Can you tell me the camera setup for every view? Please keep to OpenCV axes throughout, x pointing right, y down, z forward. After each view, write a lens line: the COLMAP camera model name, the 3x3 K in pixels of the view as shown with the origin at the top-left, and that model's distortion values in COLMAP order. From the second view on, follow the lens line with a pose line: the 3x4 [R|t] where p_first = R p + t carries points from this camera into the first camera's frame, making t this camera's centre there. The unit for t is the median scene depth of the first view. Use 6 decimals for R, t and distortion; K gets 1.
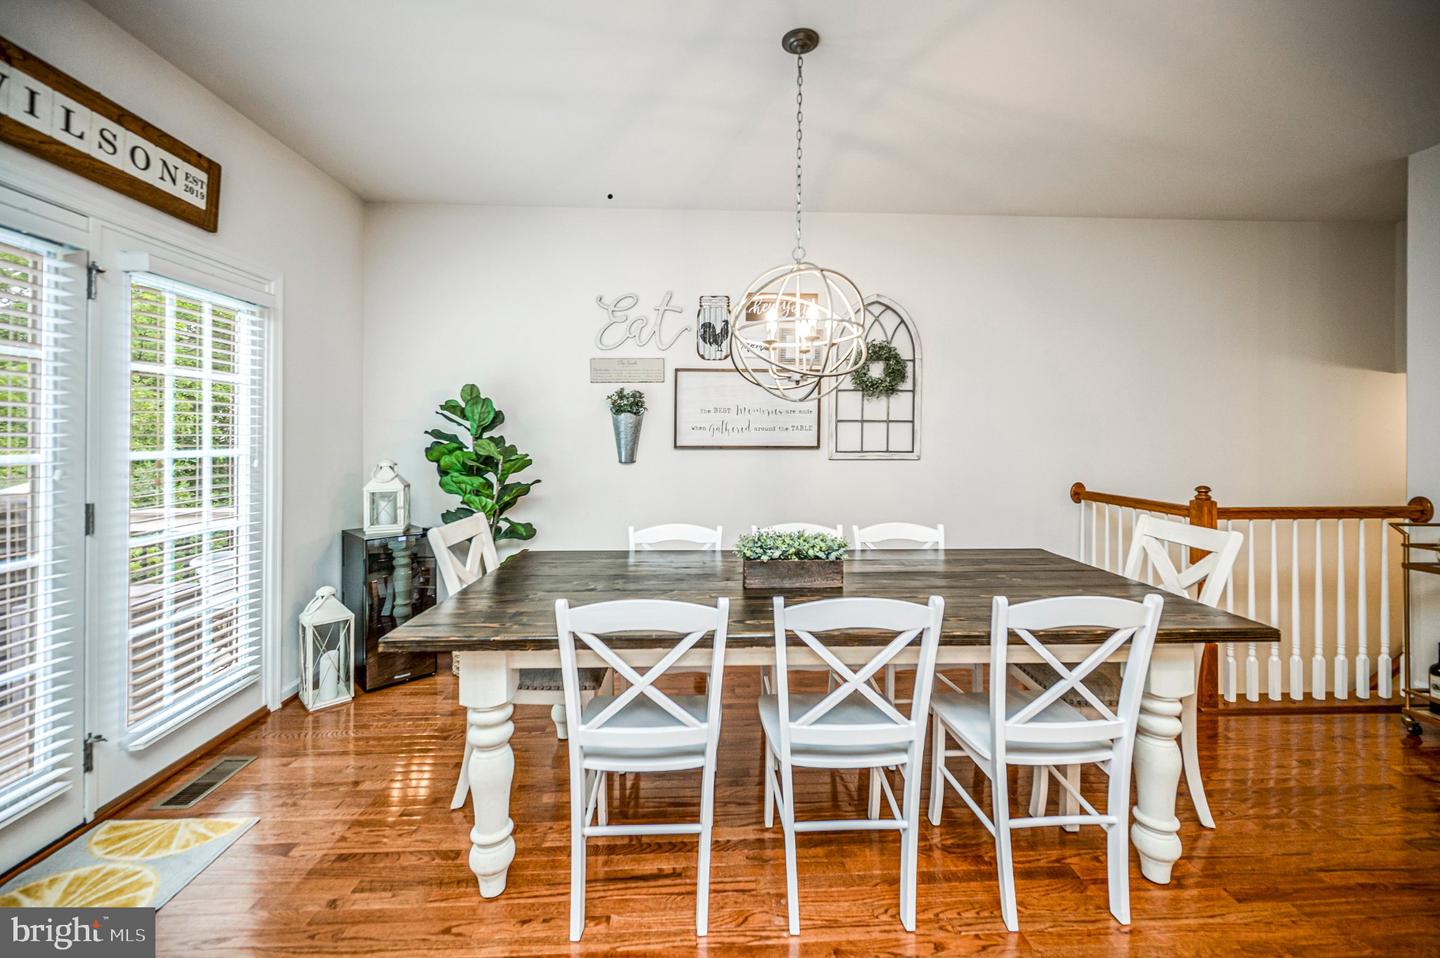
lens RADIAL K [[590.3, 0, 725.7], [0, 590.3, 443.8], [0, 0, 1]] dist [0.000458, 0.000742]
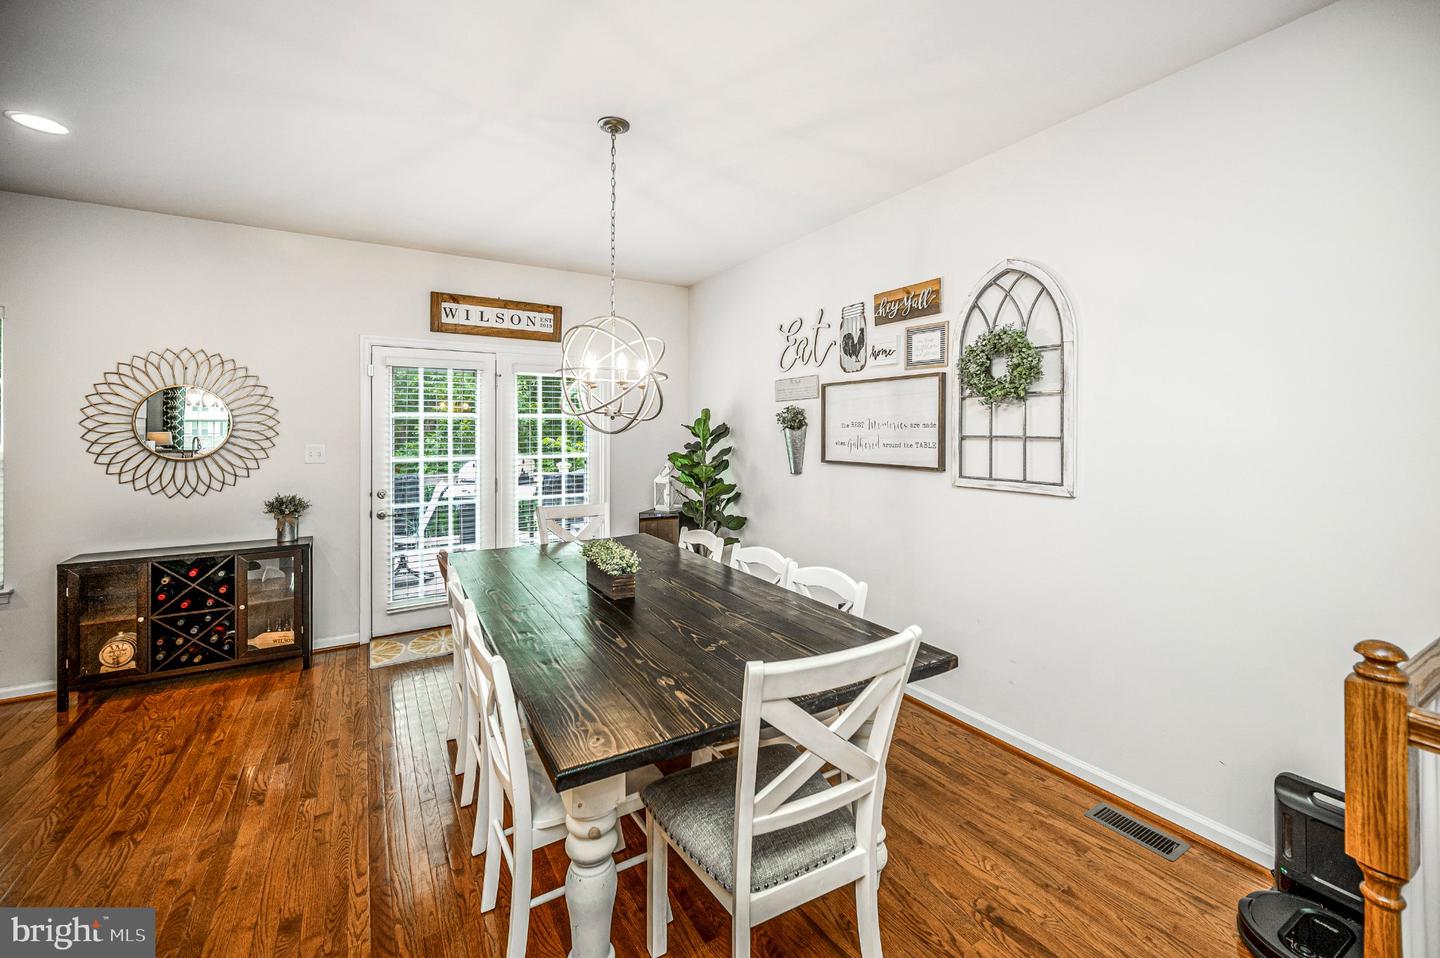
lens RADIAL K [[590.3, 0, 733.6], [0, 590.3, 433.8], [0, 0, 1]] dist [0.000458, 0.000742]
pose [[0.485694, 0.005539, -0.874111, 0.904644], [-0.004759, 0.999982, 0.003693, -0.055872], [0.874116, 0.002367, 0.485712, 0.459782]]
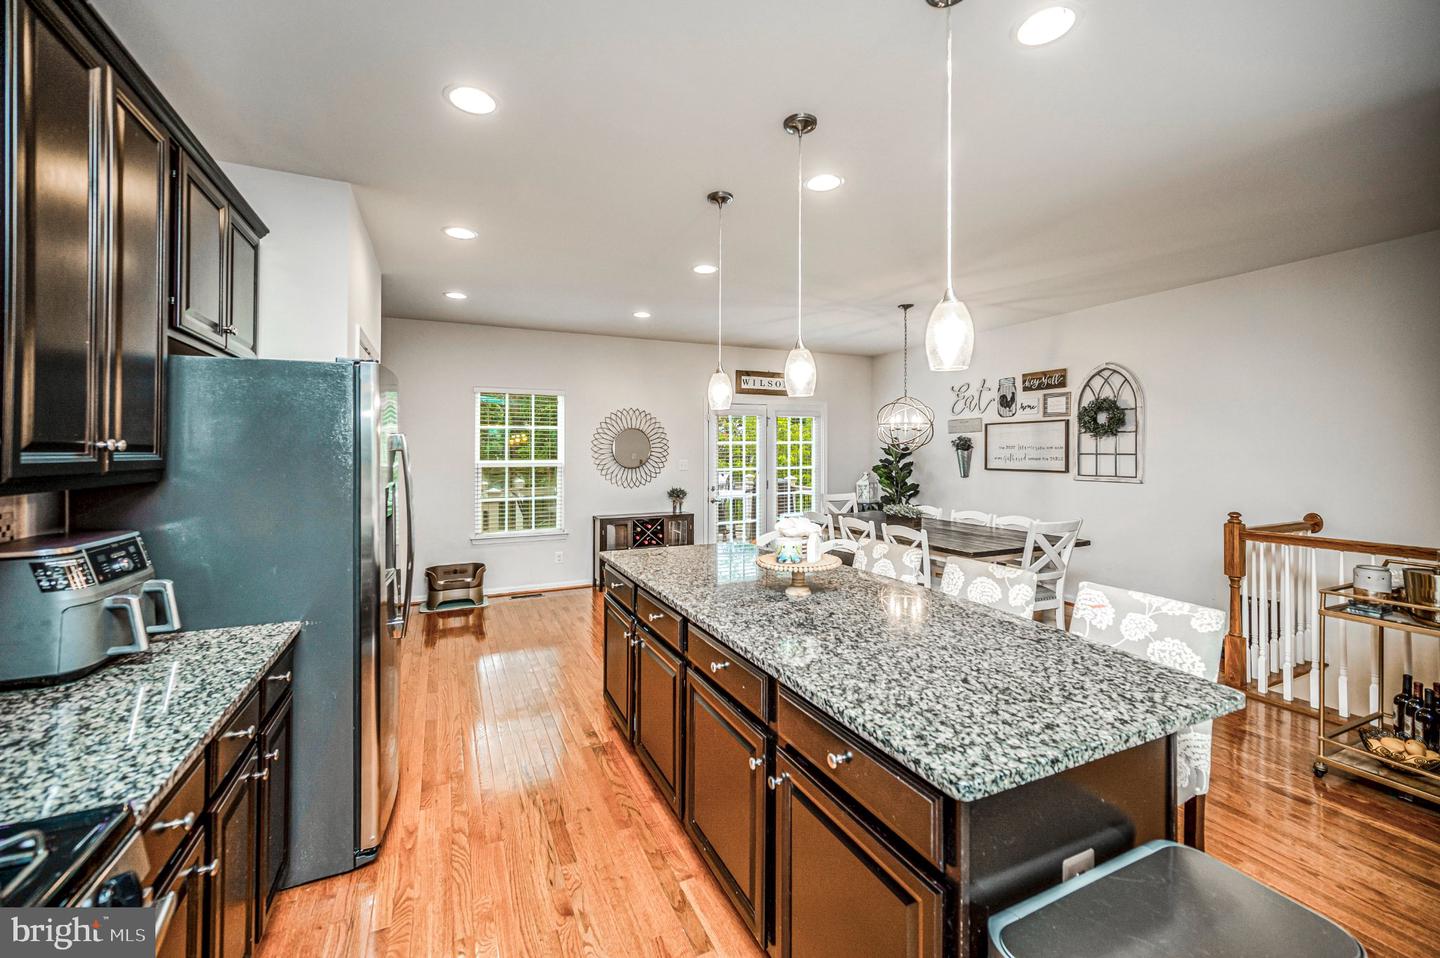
lens RADIAL K [[590.3, 0, 714.0], [0, 590.3, 454.5], [0, 0, 1]] dist [0.000458, 0.000742]
pose [[0.375473, 0.002597, -0.926830, 1.509924], [-0.001403, 0.999997, 0.002234, -0.049459], [0.926832, 0.000461, 0.375475, -0.478602]]
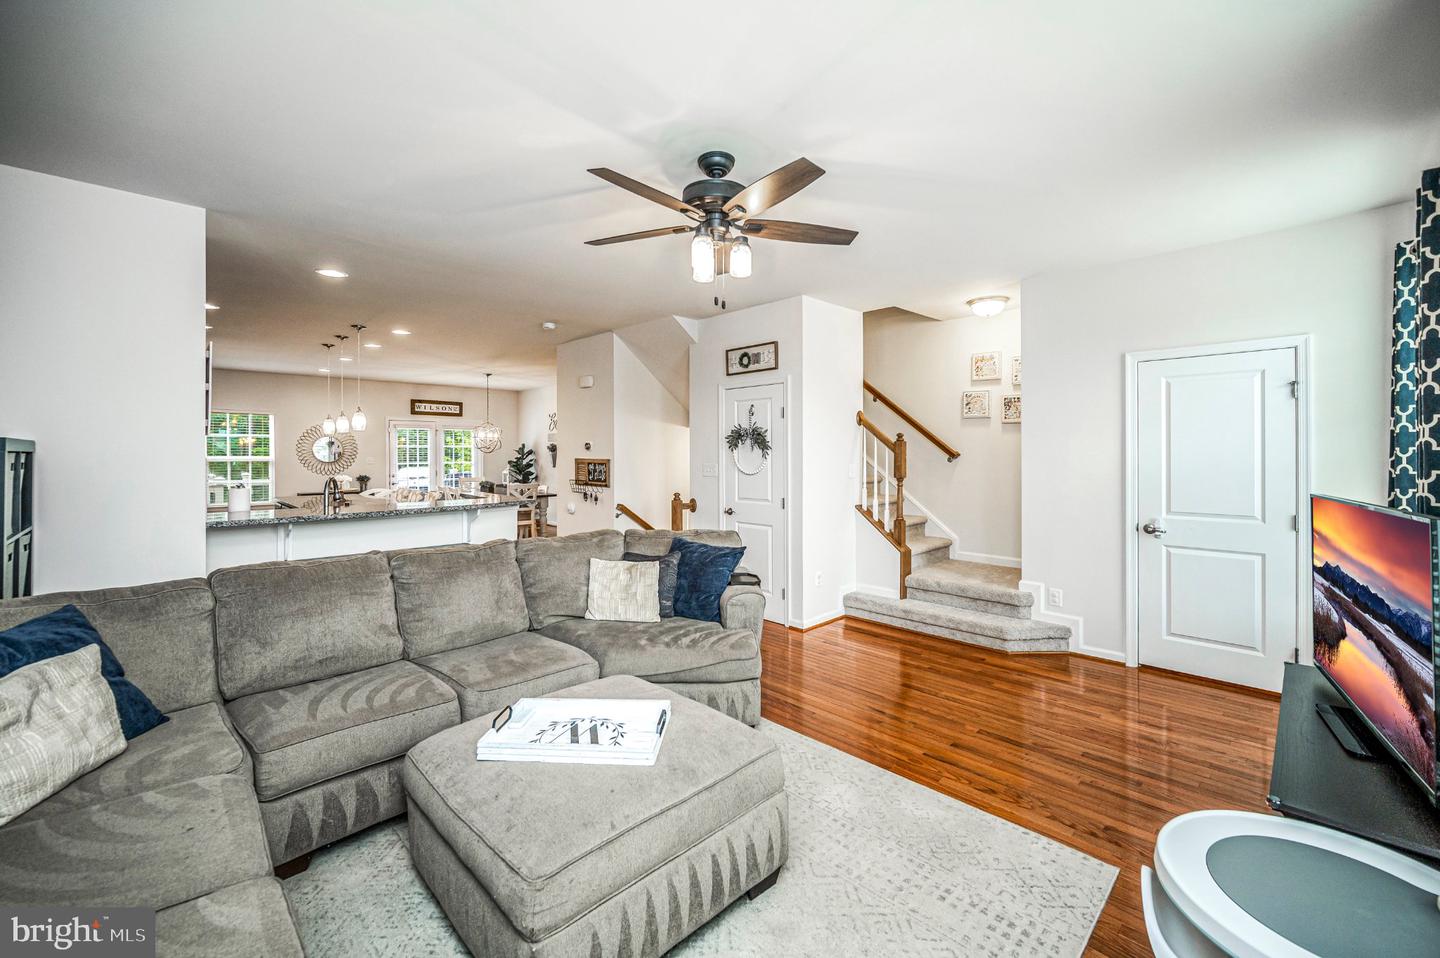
lens RADIAL K [[590.3, 0, 730.3], [0, 590.3, 463.4], [0, 0, 1]] dist [0.000458, 0.000742]
pose [[0.662405, 0.015362, -0.748988, 3.459734], [-0.004565, 0.999854, 0.016470, -0.052939], [0.749132, -0.007491, 0.662379, -0.455930]]
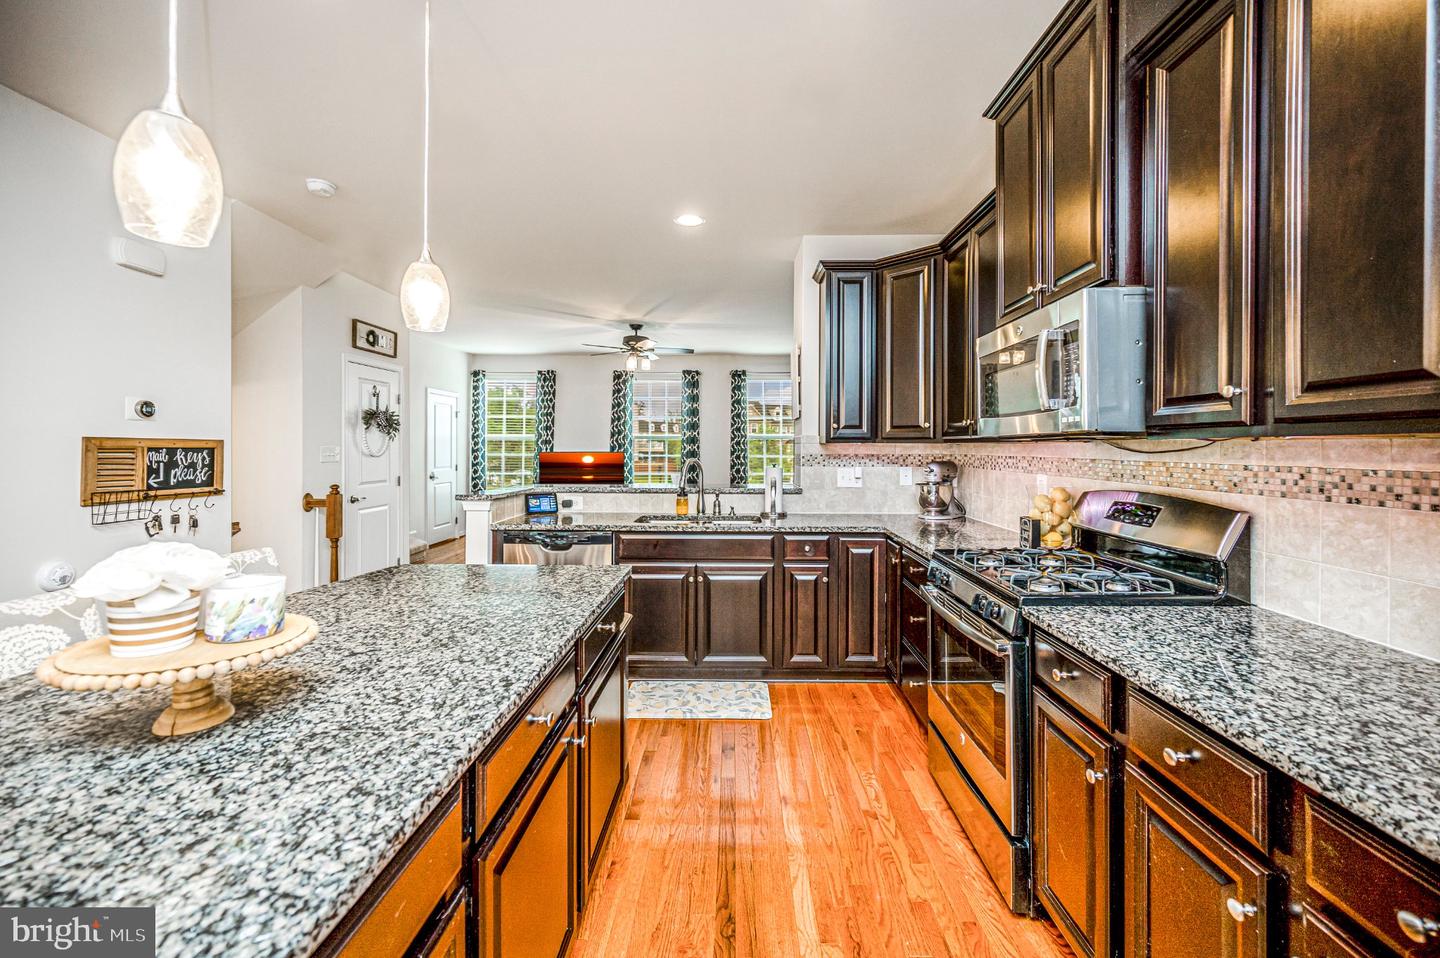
lens RADIAL K [[590.3, 0, 721.6], [0, 590.3, 449.5], [0, 0, 1]] dist [0.000458, 0.000742]
pose [[0.074434, -0.002716, 0.997222, 0.539036], [0.002537, 0.999994, 0.002534, -0.013502], [-0.997223, 0.002341, 0.074440, -0.384422]]
